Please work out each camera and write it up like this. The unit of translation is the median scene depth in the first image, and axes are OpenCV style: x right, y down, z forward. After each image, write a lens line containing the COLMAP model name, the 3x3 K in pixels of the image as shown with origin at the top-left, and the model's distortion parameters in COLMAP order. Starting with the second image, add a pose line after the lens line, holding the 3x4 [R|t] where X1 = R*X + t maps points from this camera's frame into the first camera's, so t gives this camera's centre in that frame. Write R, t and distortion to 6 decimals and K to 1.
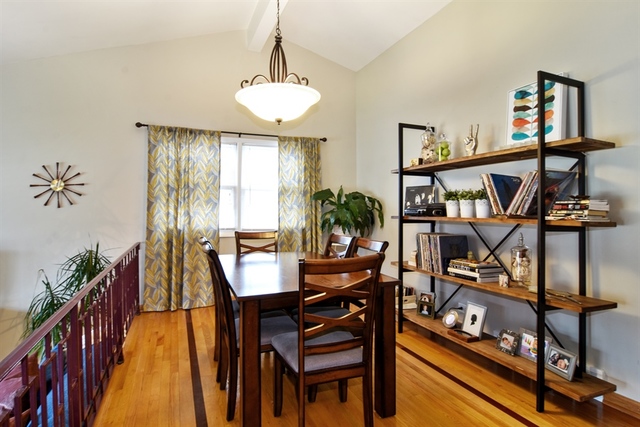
lens RADIAL K [[347.5, 0, 323.4], [0, 347.5, 214.6], [0, 0, 1]] dist [-0.000337, 0.000394]
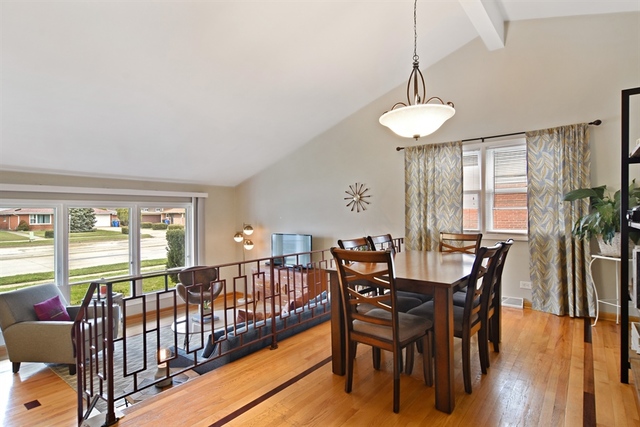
lens RADIAL K [[347.5, 0, 323.4], [0, 347.5, 214.6], [0, 0, 1]] dist [-0.000337, 0.000394]
pose [[0.491835, -0.000288, -0.870688, 0.445498], [-0.008609, 0.999949, -0.005194, -0.000089], [0.870646, 0.010050, 0.491808, 0.098197]]
